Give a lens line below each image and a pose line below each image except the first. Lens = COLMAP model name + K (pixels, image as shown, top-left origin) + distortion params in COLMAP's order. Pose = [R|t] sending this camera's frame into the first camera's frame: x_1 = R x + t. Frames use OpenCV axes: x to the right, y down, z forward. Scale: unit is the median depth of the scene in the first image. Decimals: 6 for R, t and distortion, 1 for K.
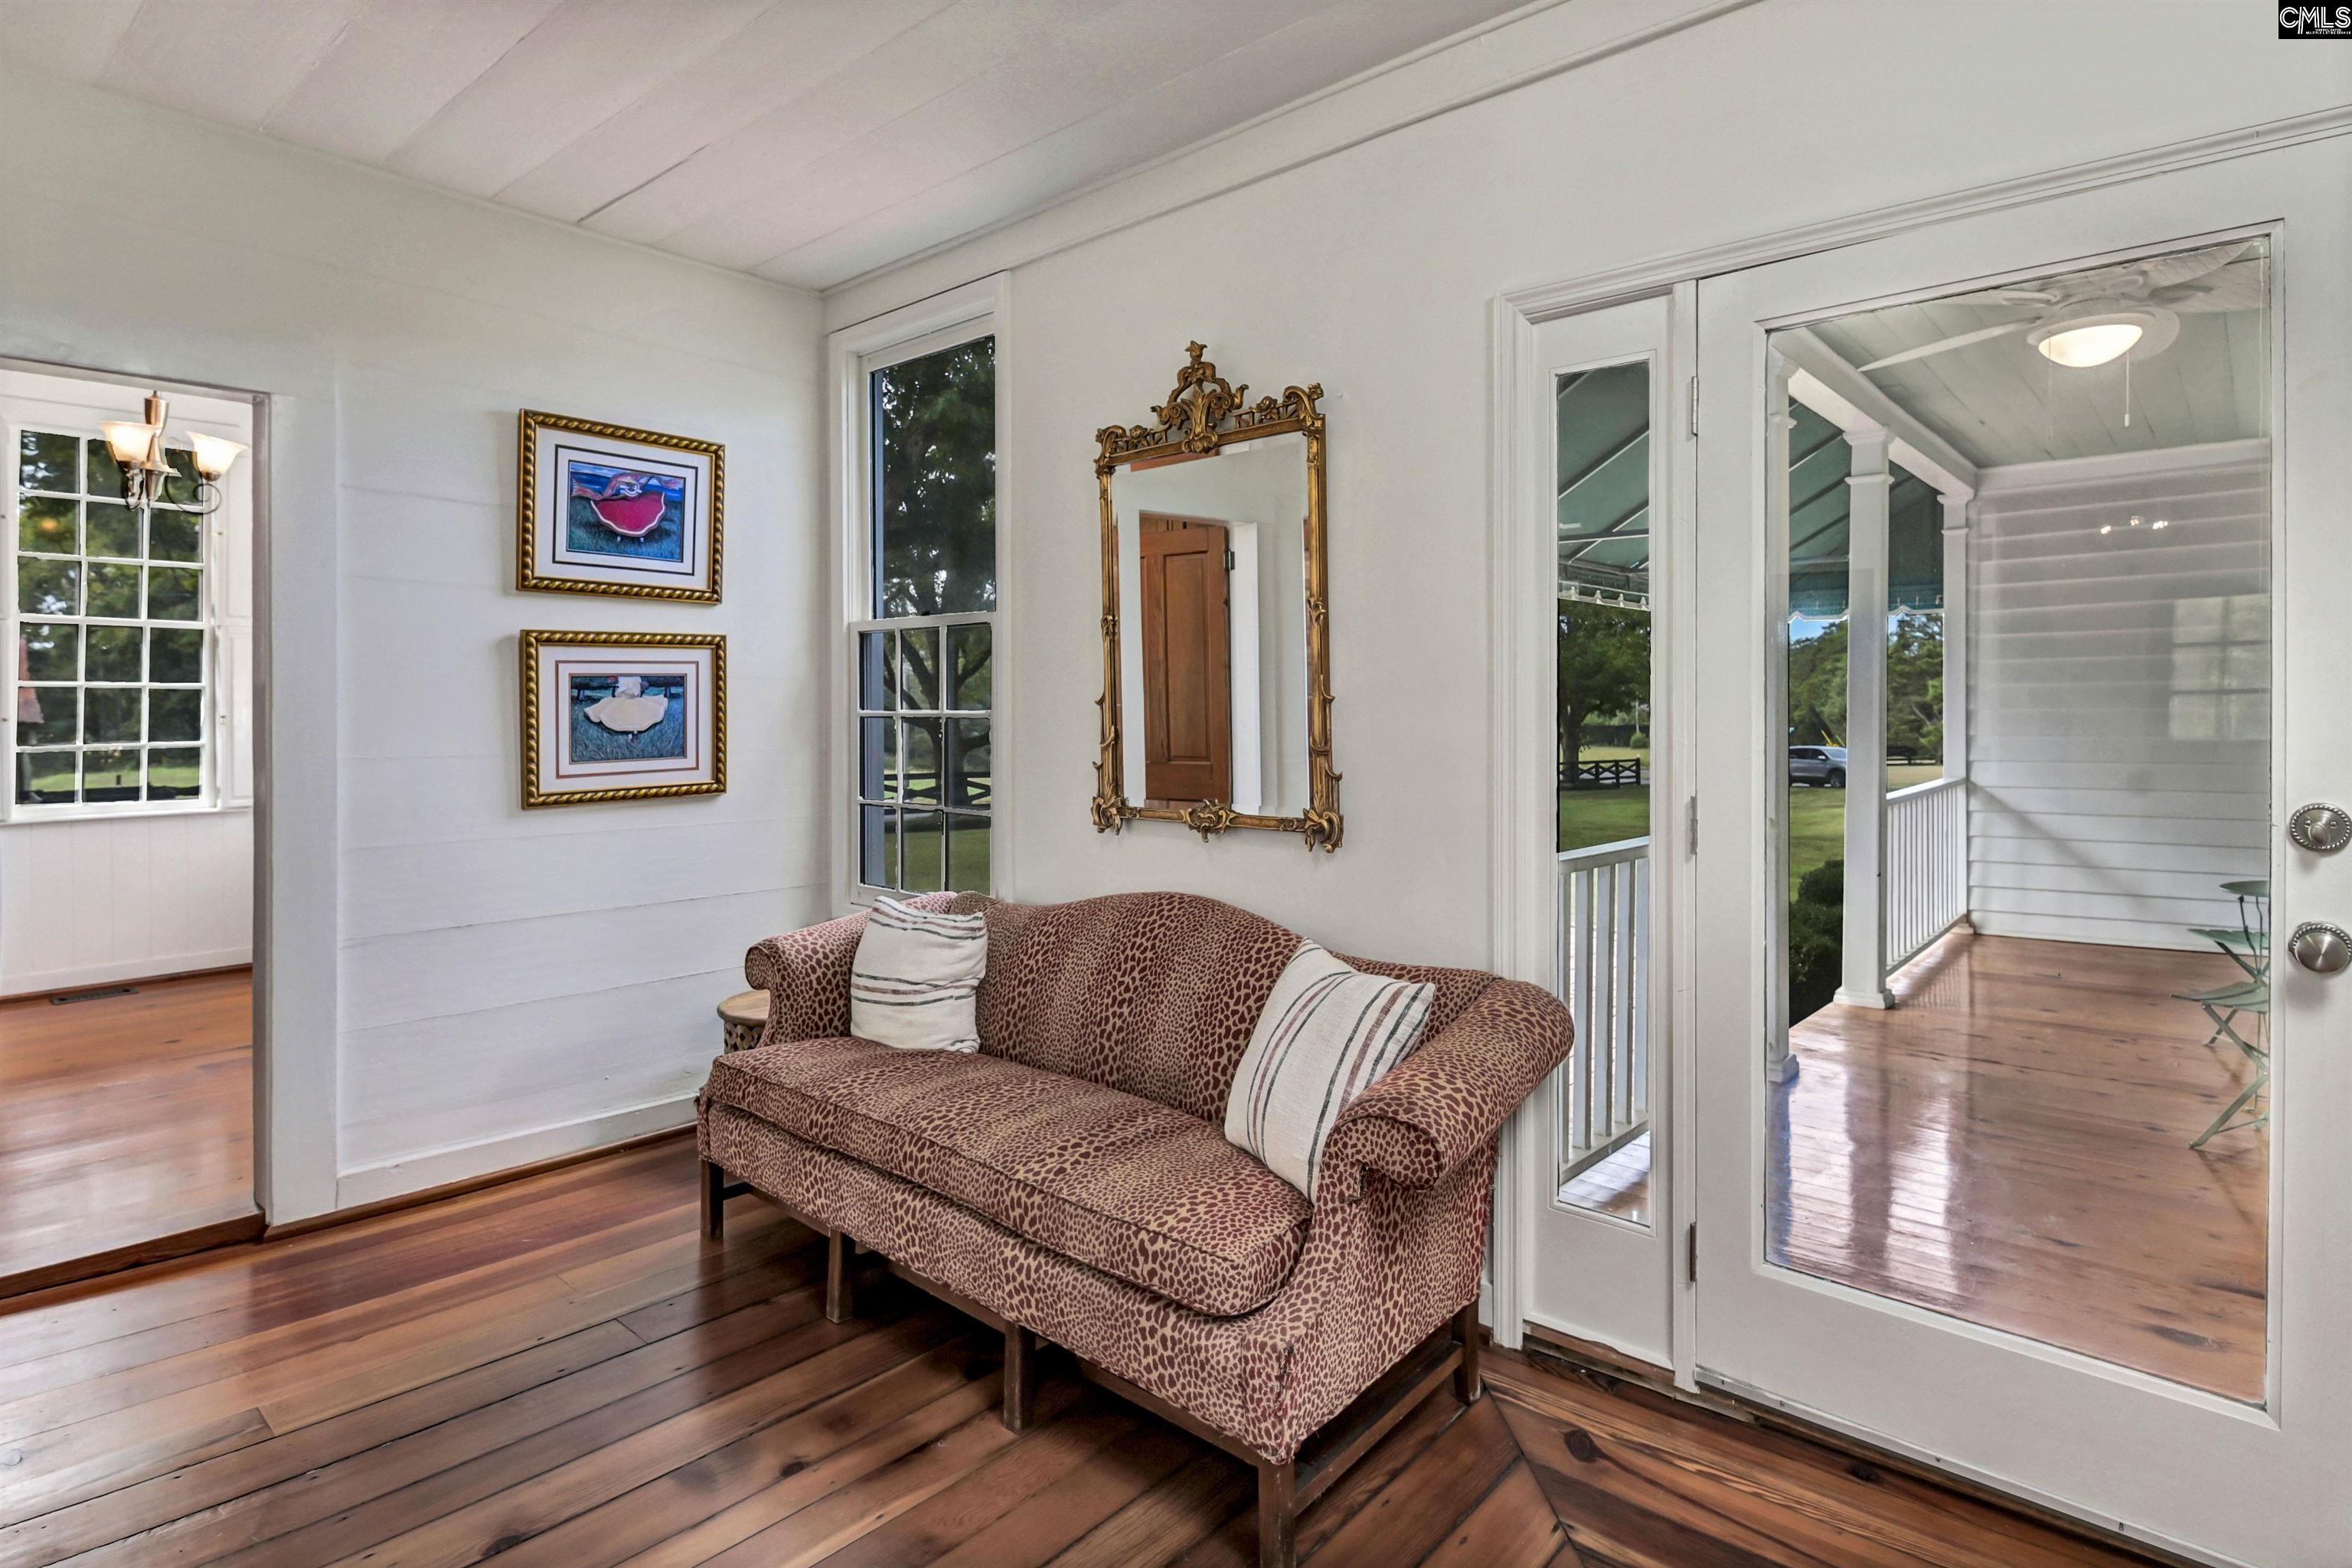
lens RADIAL K [[1231.7, 0, 1149.4], [0, 1231.7, 695.6], [0, 0, 1]] dist [0.002364, -0.005356]
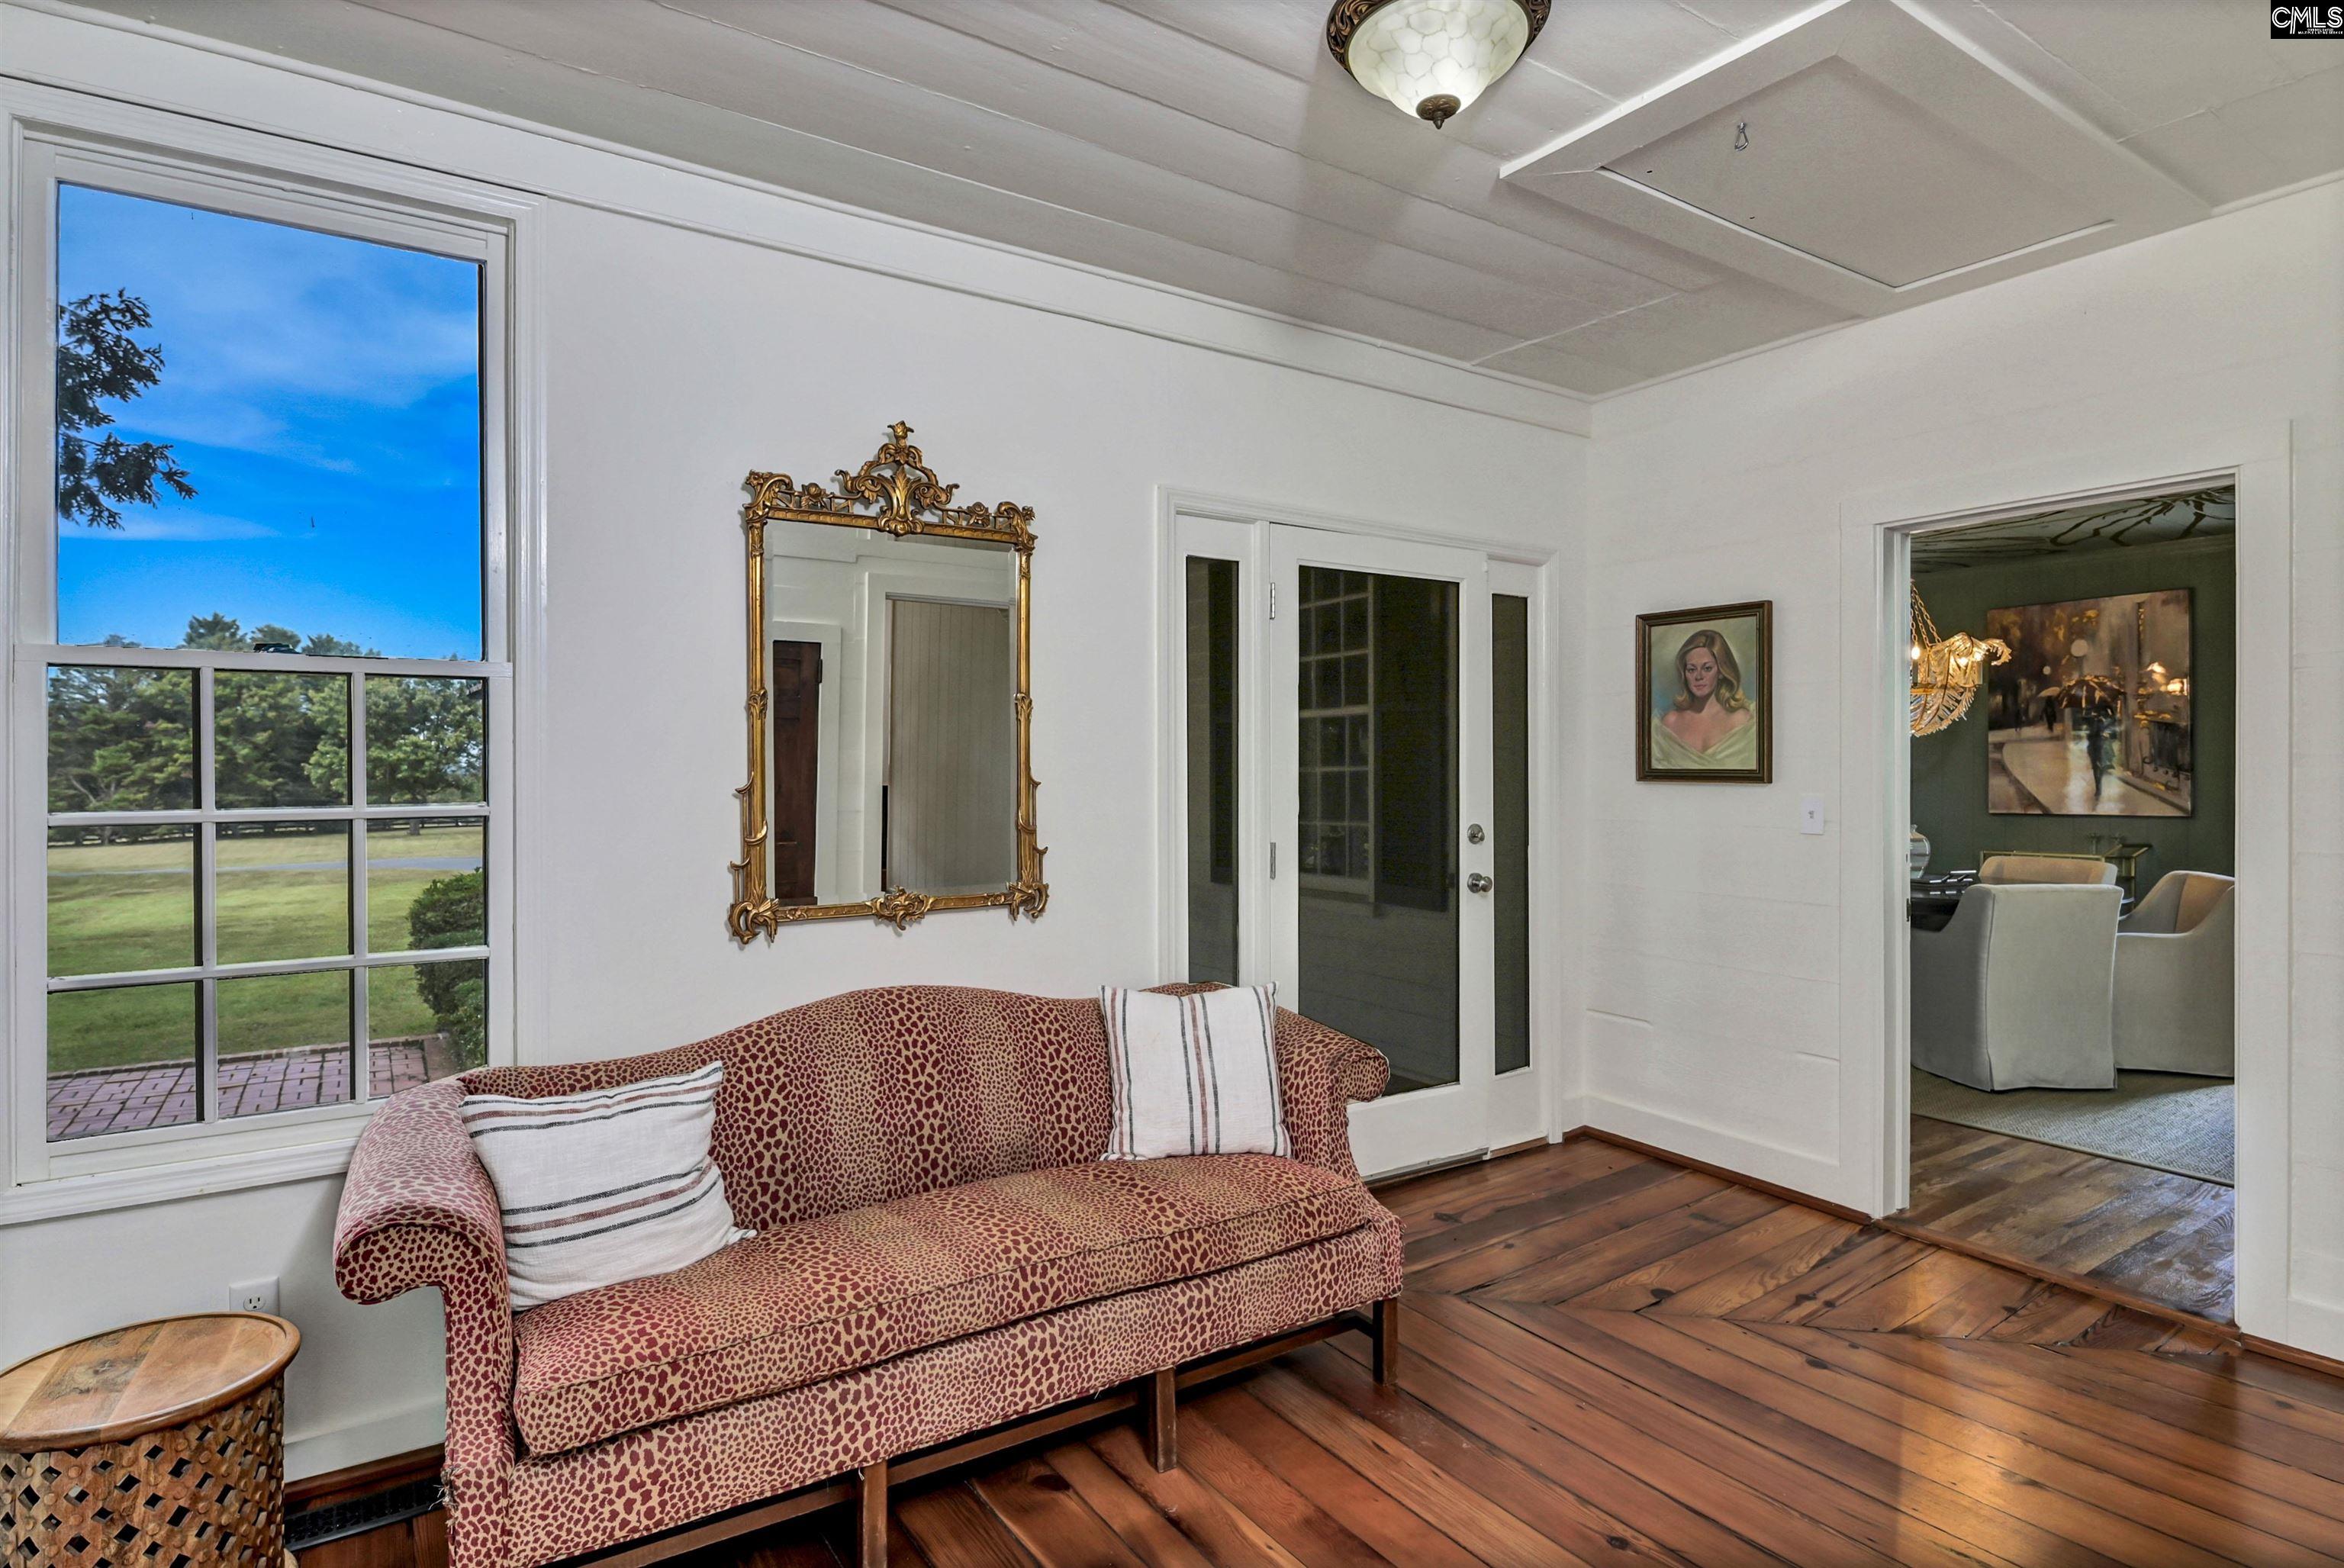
lens RADIAL K [[1227.5, 0, 1168.2], [0, 1227.5, 777.2], [0, 0, 1]] dist [0.002364, -0.005356]
pose [[0.247337, -0.005358, 0.968915, -0.909549], [0.004354, 0.999981, 0.004418, -0.008222], [-0.968920, 0.003126, 0.247355, 0.584417]]
